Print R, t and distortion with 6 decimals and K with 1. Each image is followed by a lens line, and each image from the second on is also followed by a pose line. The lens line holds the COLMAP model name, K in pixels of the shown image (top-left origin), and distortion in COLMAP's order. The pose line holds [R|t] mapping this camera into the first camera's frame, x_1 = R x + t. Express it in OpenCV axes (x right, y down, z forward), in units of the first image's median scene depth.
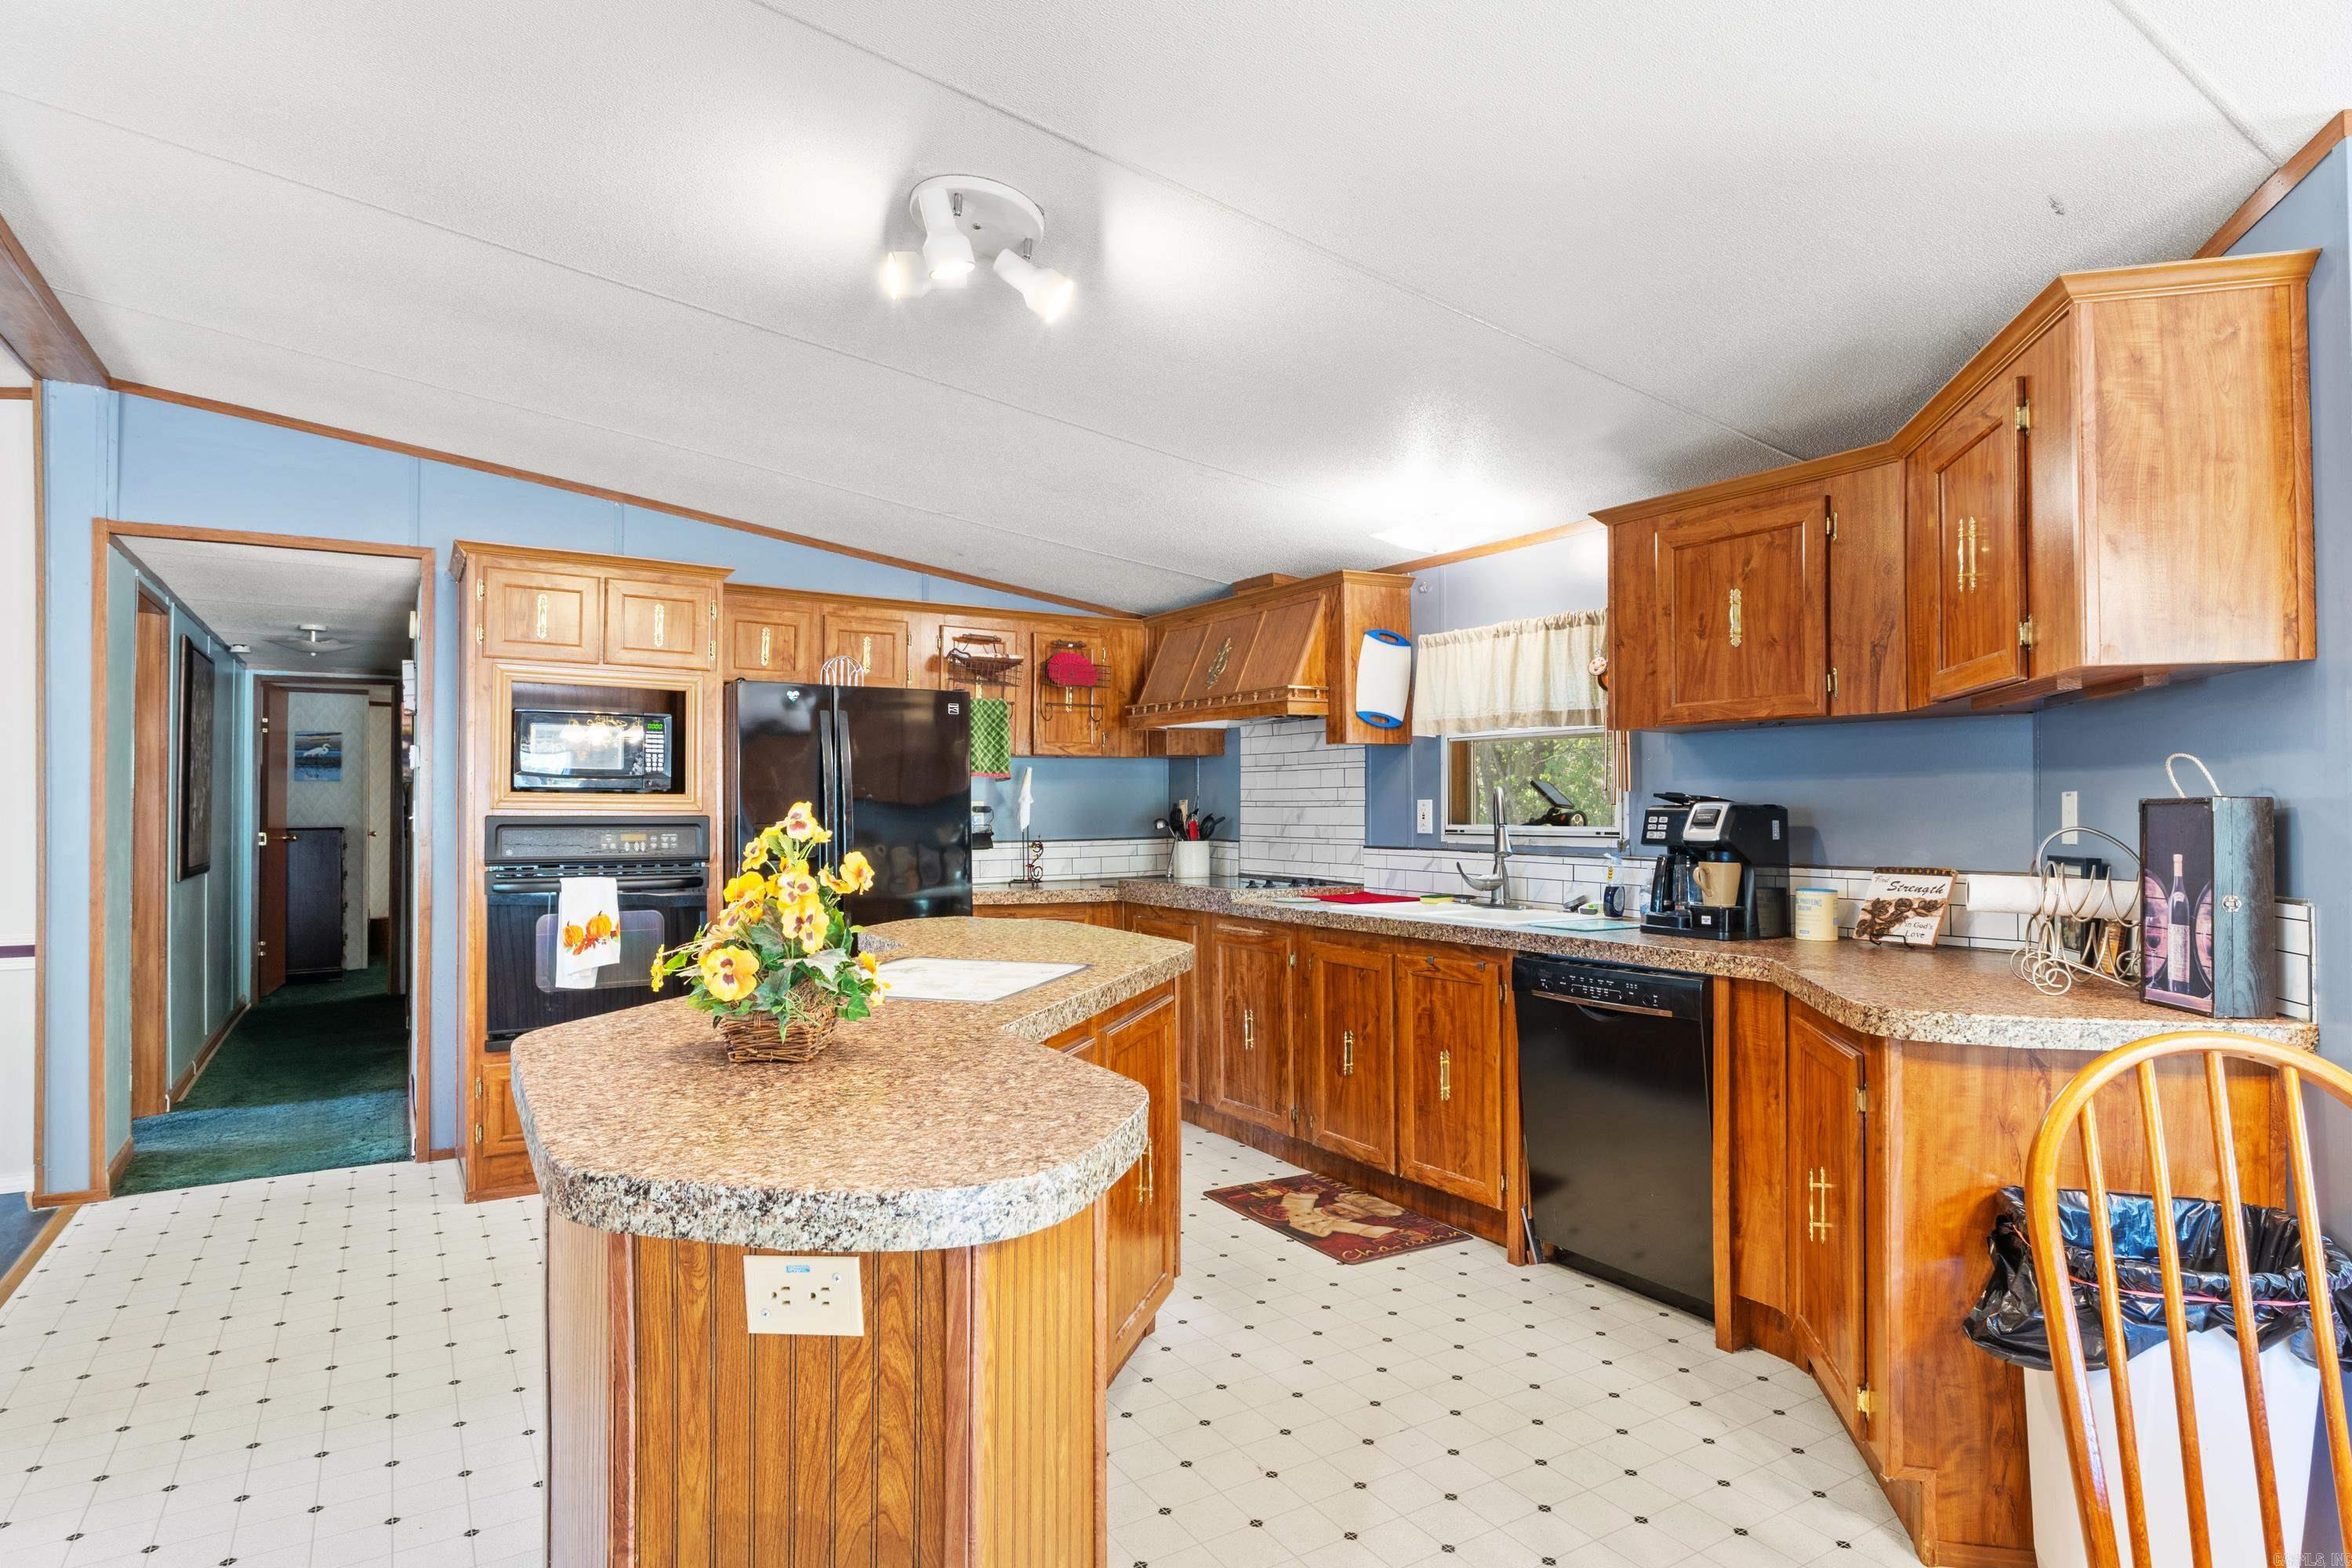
lens RADIAL K [[1286.9, 0, 1176.0], [0, 1286.9, 784.0], [0, 0, 1]] dist [-0.000534, -0.000078]
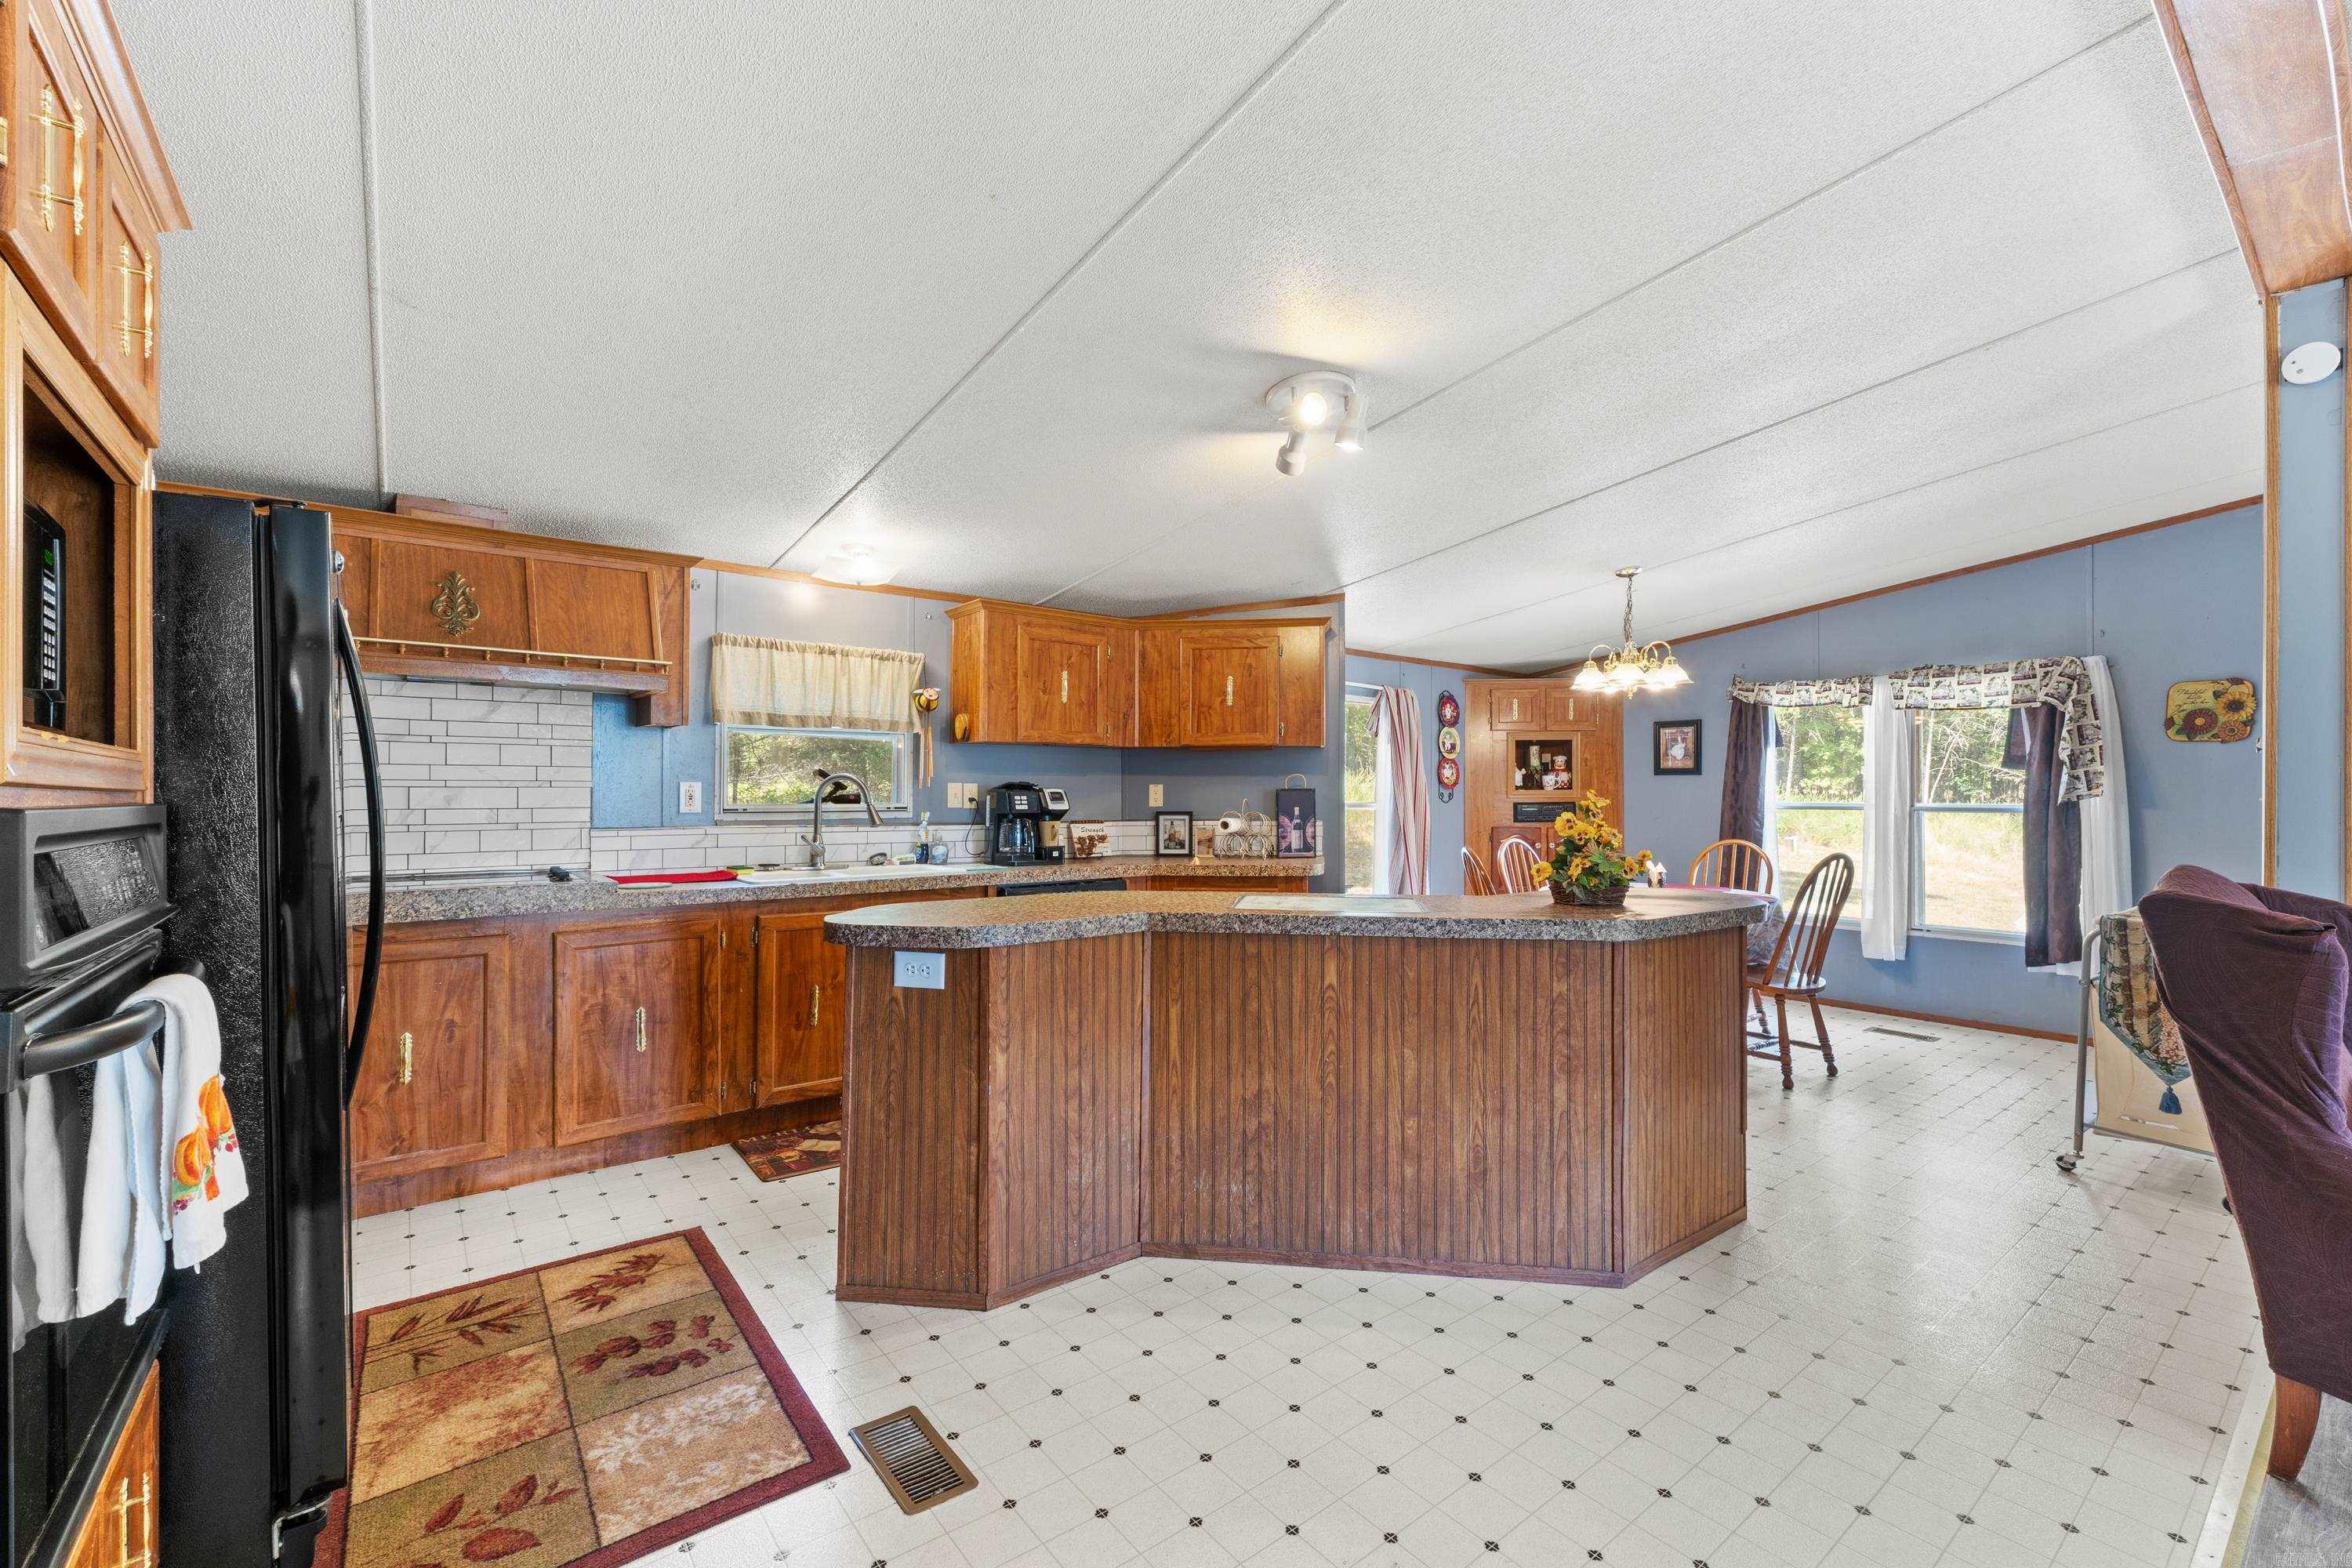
lens RADIAL K [[997.2, 0, 1176.0], [0, 997.2, 784.0], [0, 0, 1]] dist [-0.000243, -0.000089]
pose [[-0.119686, 0.008426, 0.992776, -0.943439], [-0.022992, 0.999672, -0.011257, 0.020134], [-0.992546, -0.024173, -0.119453, 0.962225]]
